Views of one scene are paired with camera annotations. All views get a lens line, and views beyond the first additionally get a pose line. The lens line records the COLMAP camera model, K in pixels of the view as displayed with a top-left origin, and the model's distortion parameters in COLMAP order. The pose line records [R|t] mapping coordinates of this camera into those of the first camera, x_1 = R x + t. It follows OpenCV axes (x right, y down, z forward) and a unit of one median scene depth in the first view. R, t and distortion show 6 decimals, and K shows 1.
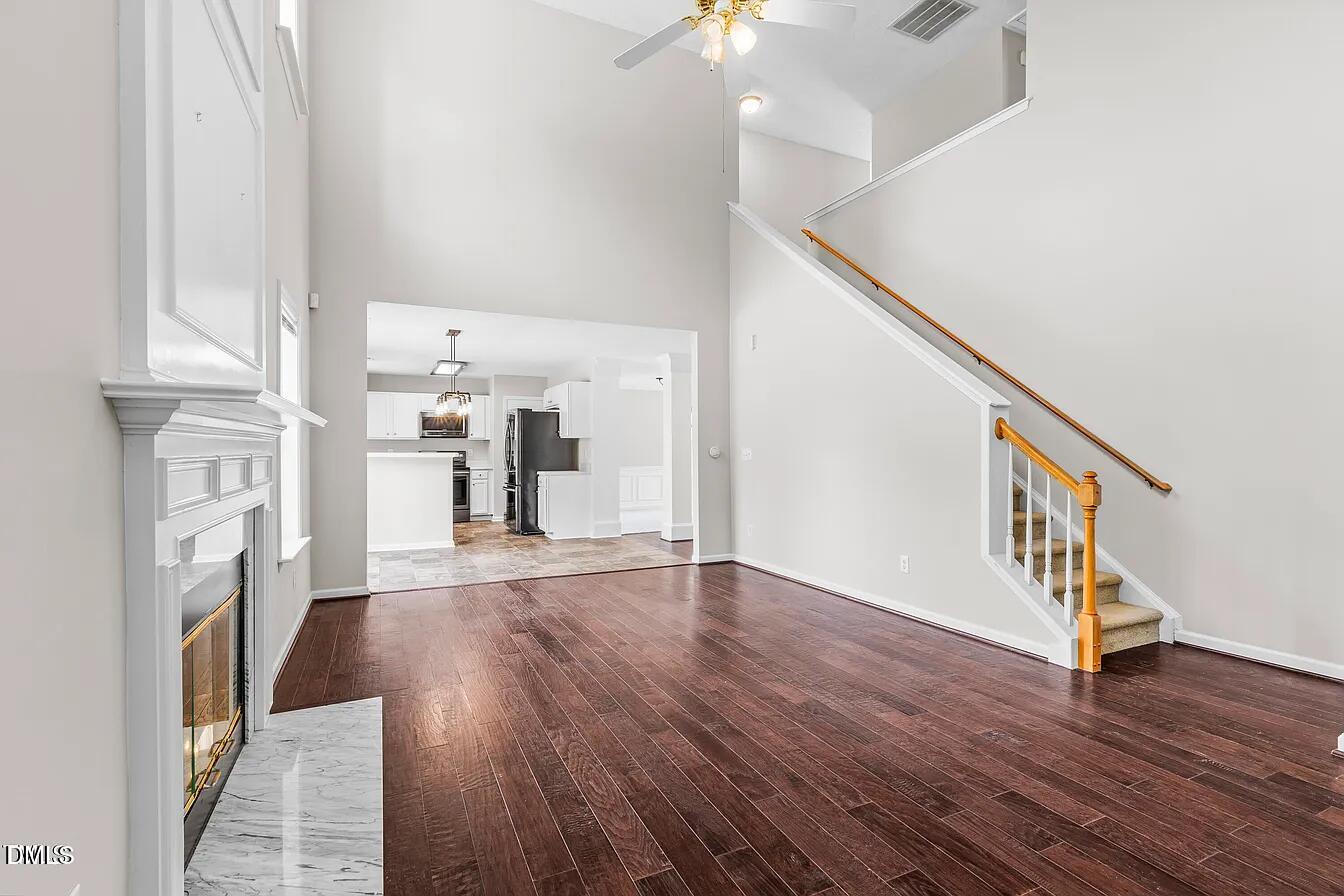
lens RADIAL K [[602.9, 0, 697.6], [0, 602.9, 450.8], [0, 0, 1]] dist [0.001560, 0.000144]
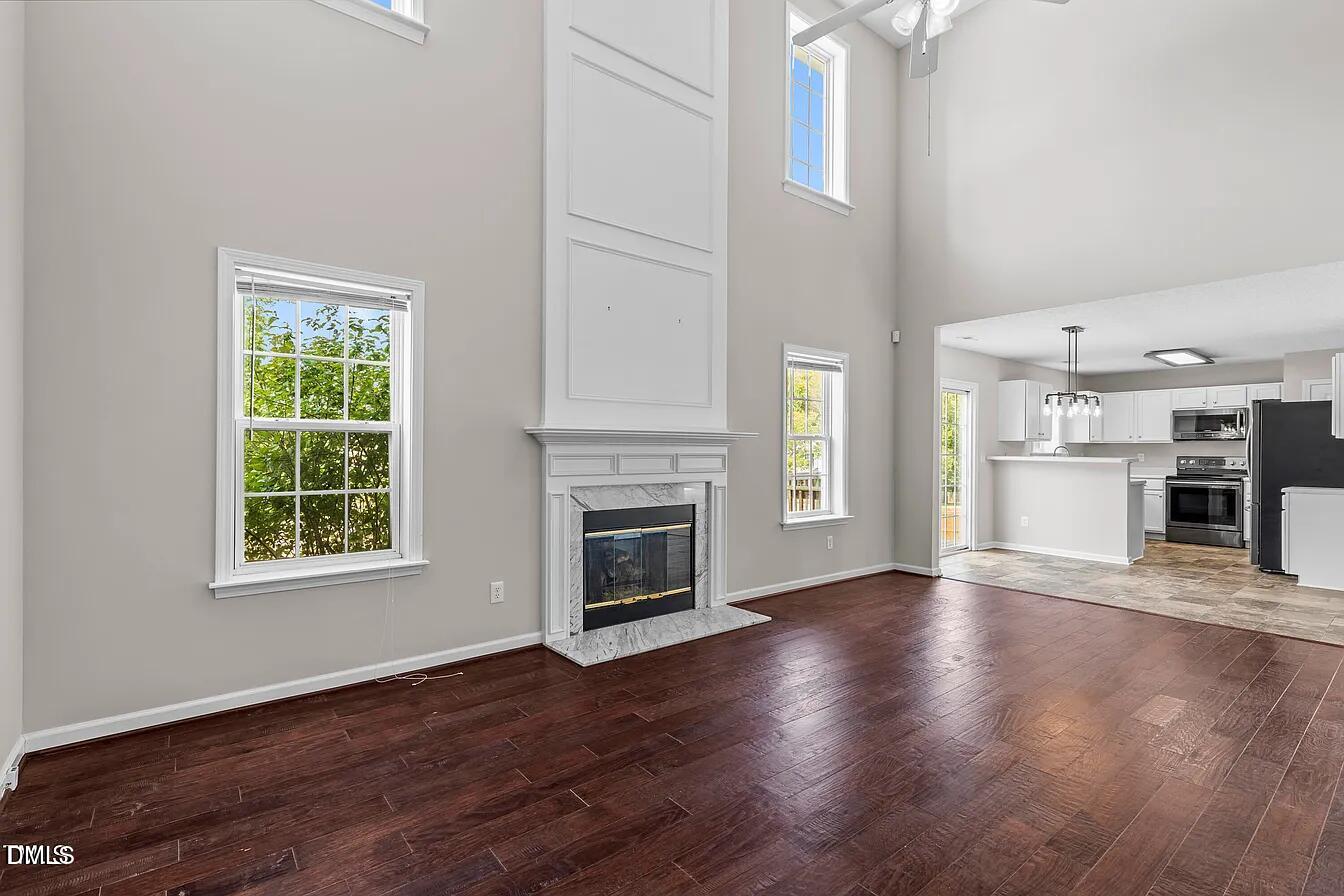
lens RADIAL K [[632.0, 0, 684.6], [0, 632.0, 449.2], [0, 0, 1]] dist [-0.001080, -0.000131]
pose [[0.226567, 0.000366, -0.973995, 0.320372], [-0.009254, 0.999956, -0.001777, -0.001544], [0.973952, 0.009416, 0.226560, 0.146401]]
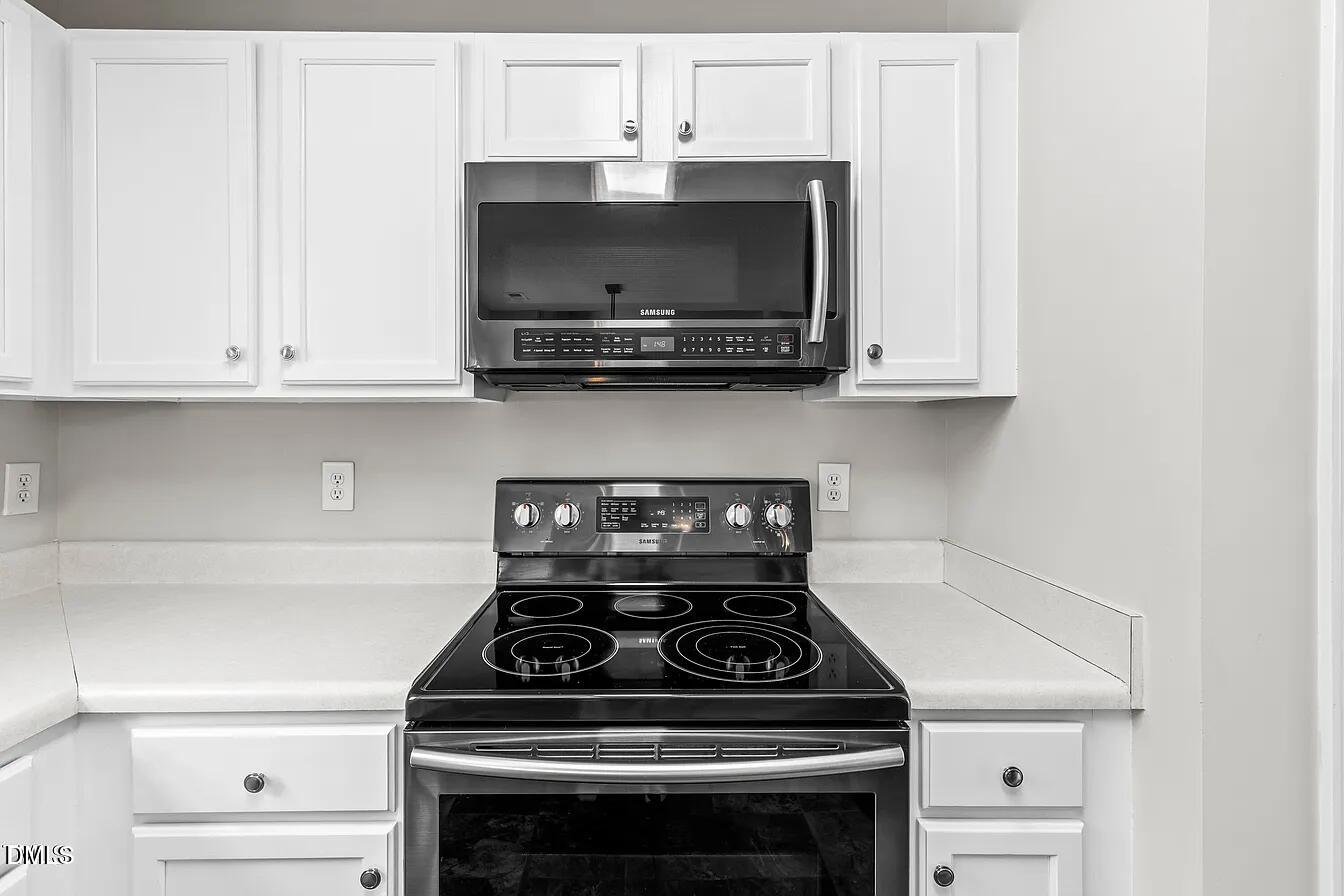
lens RADIAL K [[637.8, 0, 648.7], [0, 637.8, 426.7], [0, 0, 1]] dist [0.002270, 0.000442]
pose [[0.893772, 0.002327, -0.448515, -0.454830], [-0.002827, 0.999996, -0.000445, -0.015435], [0.448512, 0.001666, 0.893775, 1.101732]]
